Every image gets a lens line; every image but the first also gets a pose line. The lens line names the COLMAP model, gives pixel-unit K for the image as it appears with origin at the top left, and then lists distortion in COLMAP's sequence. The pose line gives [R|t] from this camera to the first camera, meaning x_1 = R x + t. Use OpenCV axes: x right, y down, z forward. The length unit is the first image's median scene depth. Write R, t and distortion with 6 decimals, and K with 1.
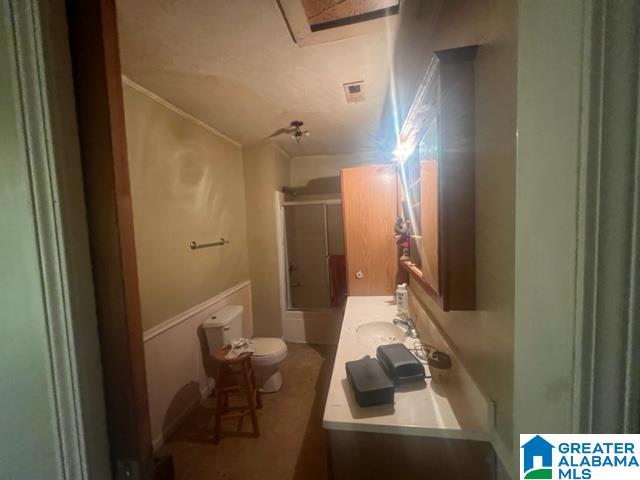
lens RADIAL K [[257.4, 0, 318.5], [0, 257.4, 238.7], [0, 0, 1]] dist [-0.004427, 0.000634]
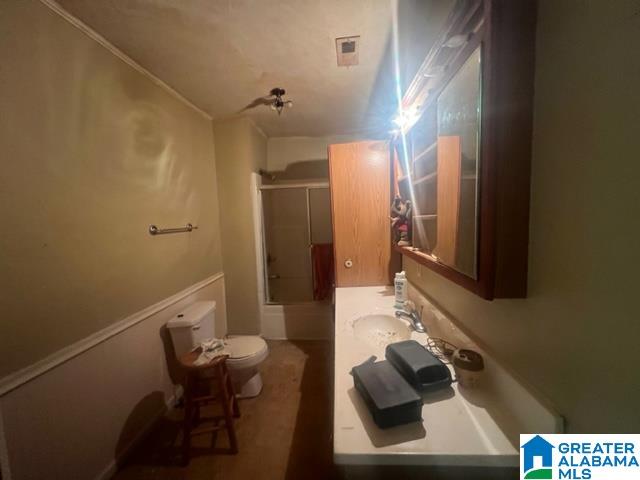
lens RADIAL K [[257.4, 0, 319.6], [0, 257.4, 239.8], [0, 0, 1]] dist [-0.004427, 0.000634]
pose [[0.994618, -0.001595, 0.103600, -0.042379], [-0.001292, 0.999613, 0.027789, 0.035803], [-0.103604, -0.027773, 0.994231, 0.129767]]
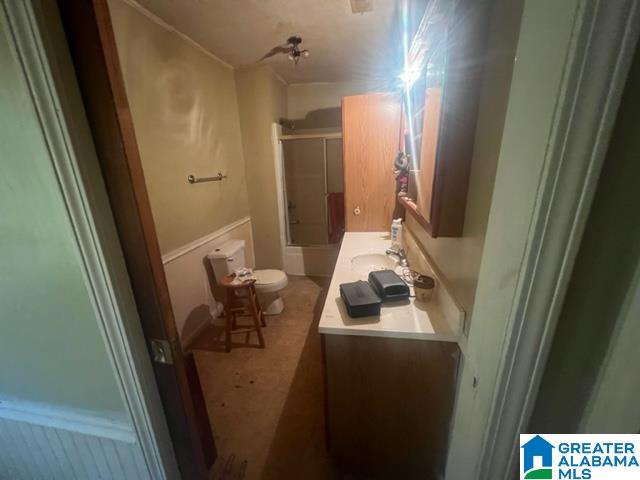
lens RADIAL K [[257.4, 0, 317.8], [0, 257.4, 240.3], [0, 0, 1]] dist [-0.004427, 0.000634]
pose [[0.999924, 0.012025, 0.002731, 0.002111], [-0.012331, 0.973157, 0.229811, 0.022693], [0.000106, -0.229827, 0.973231, -0.024004]]
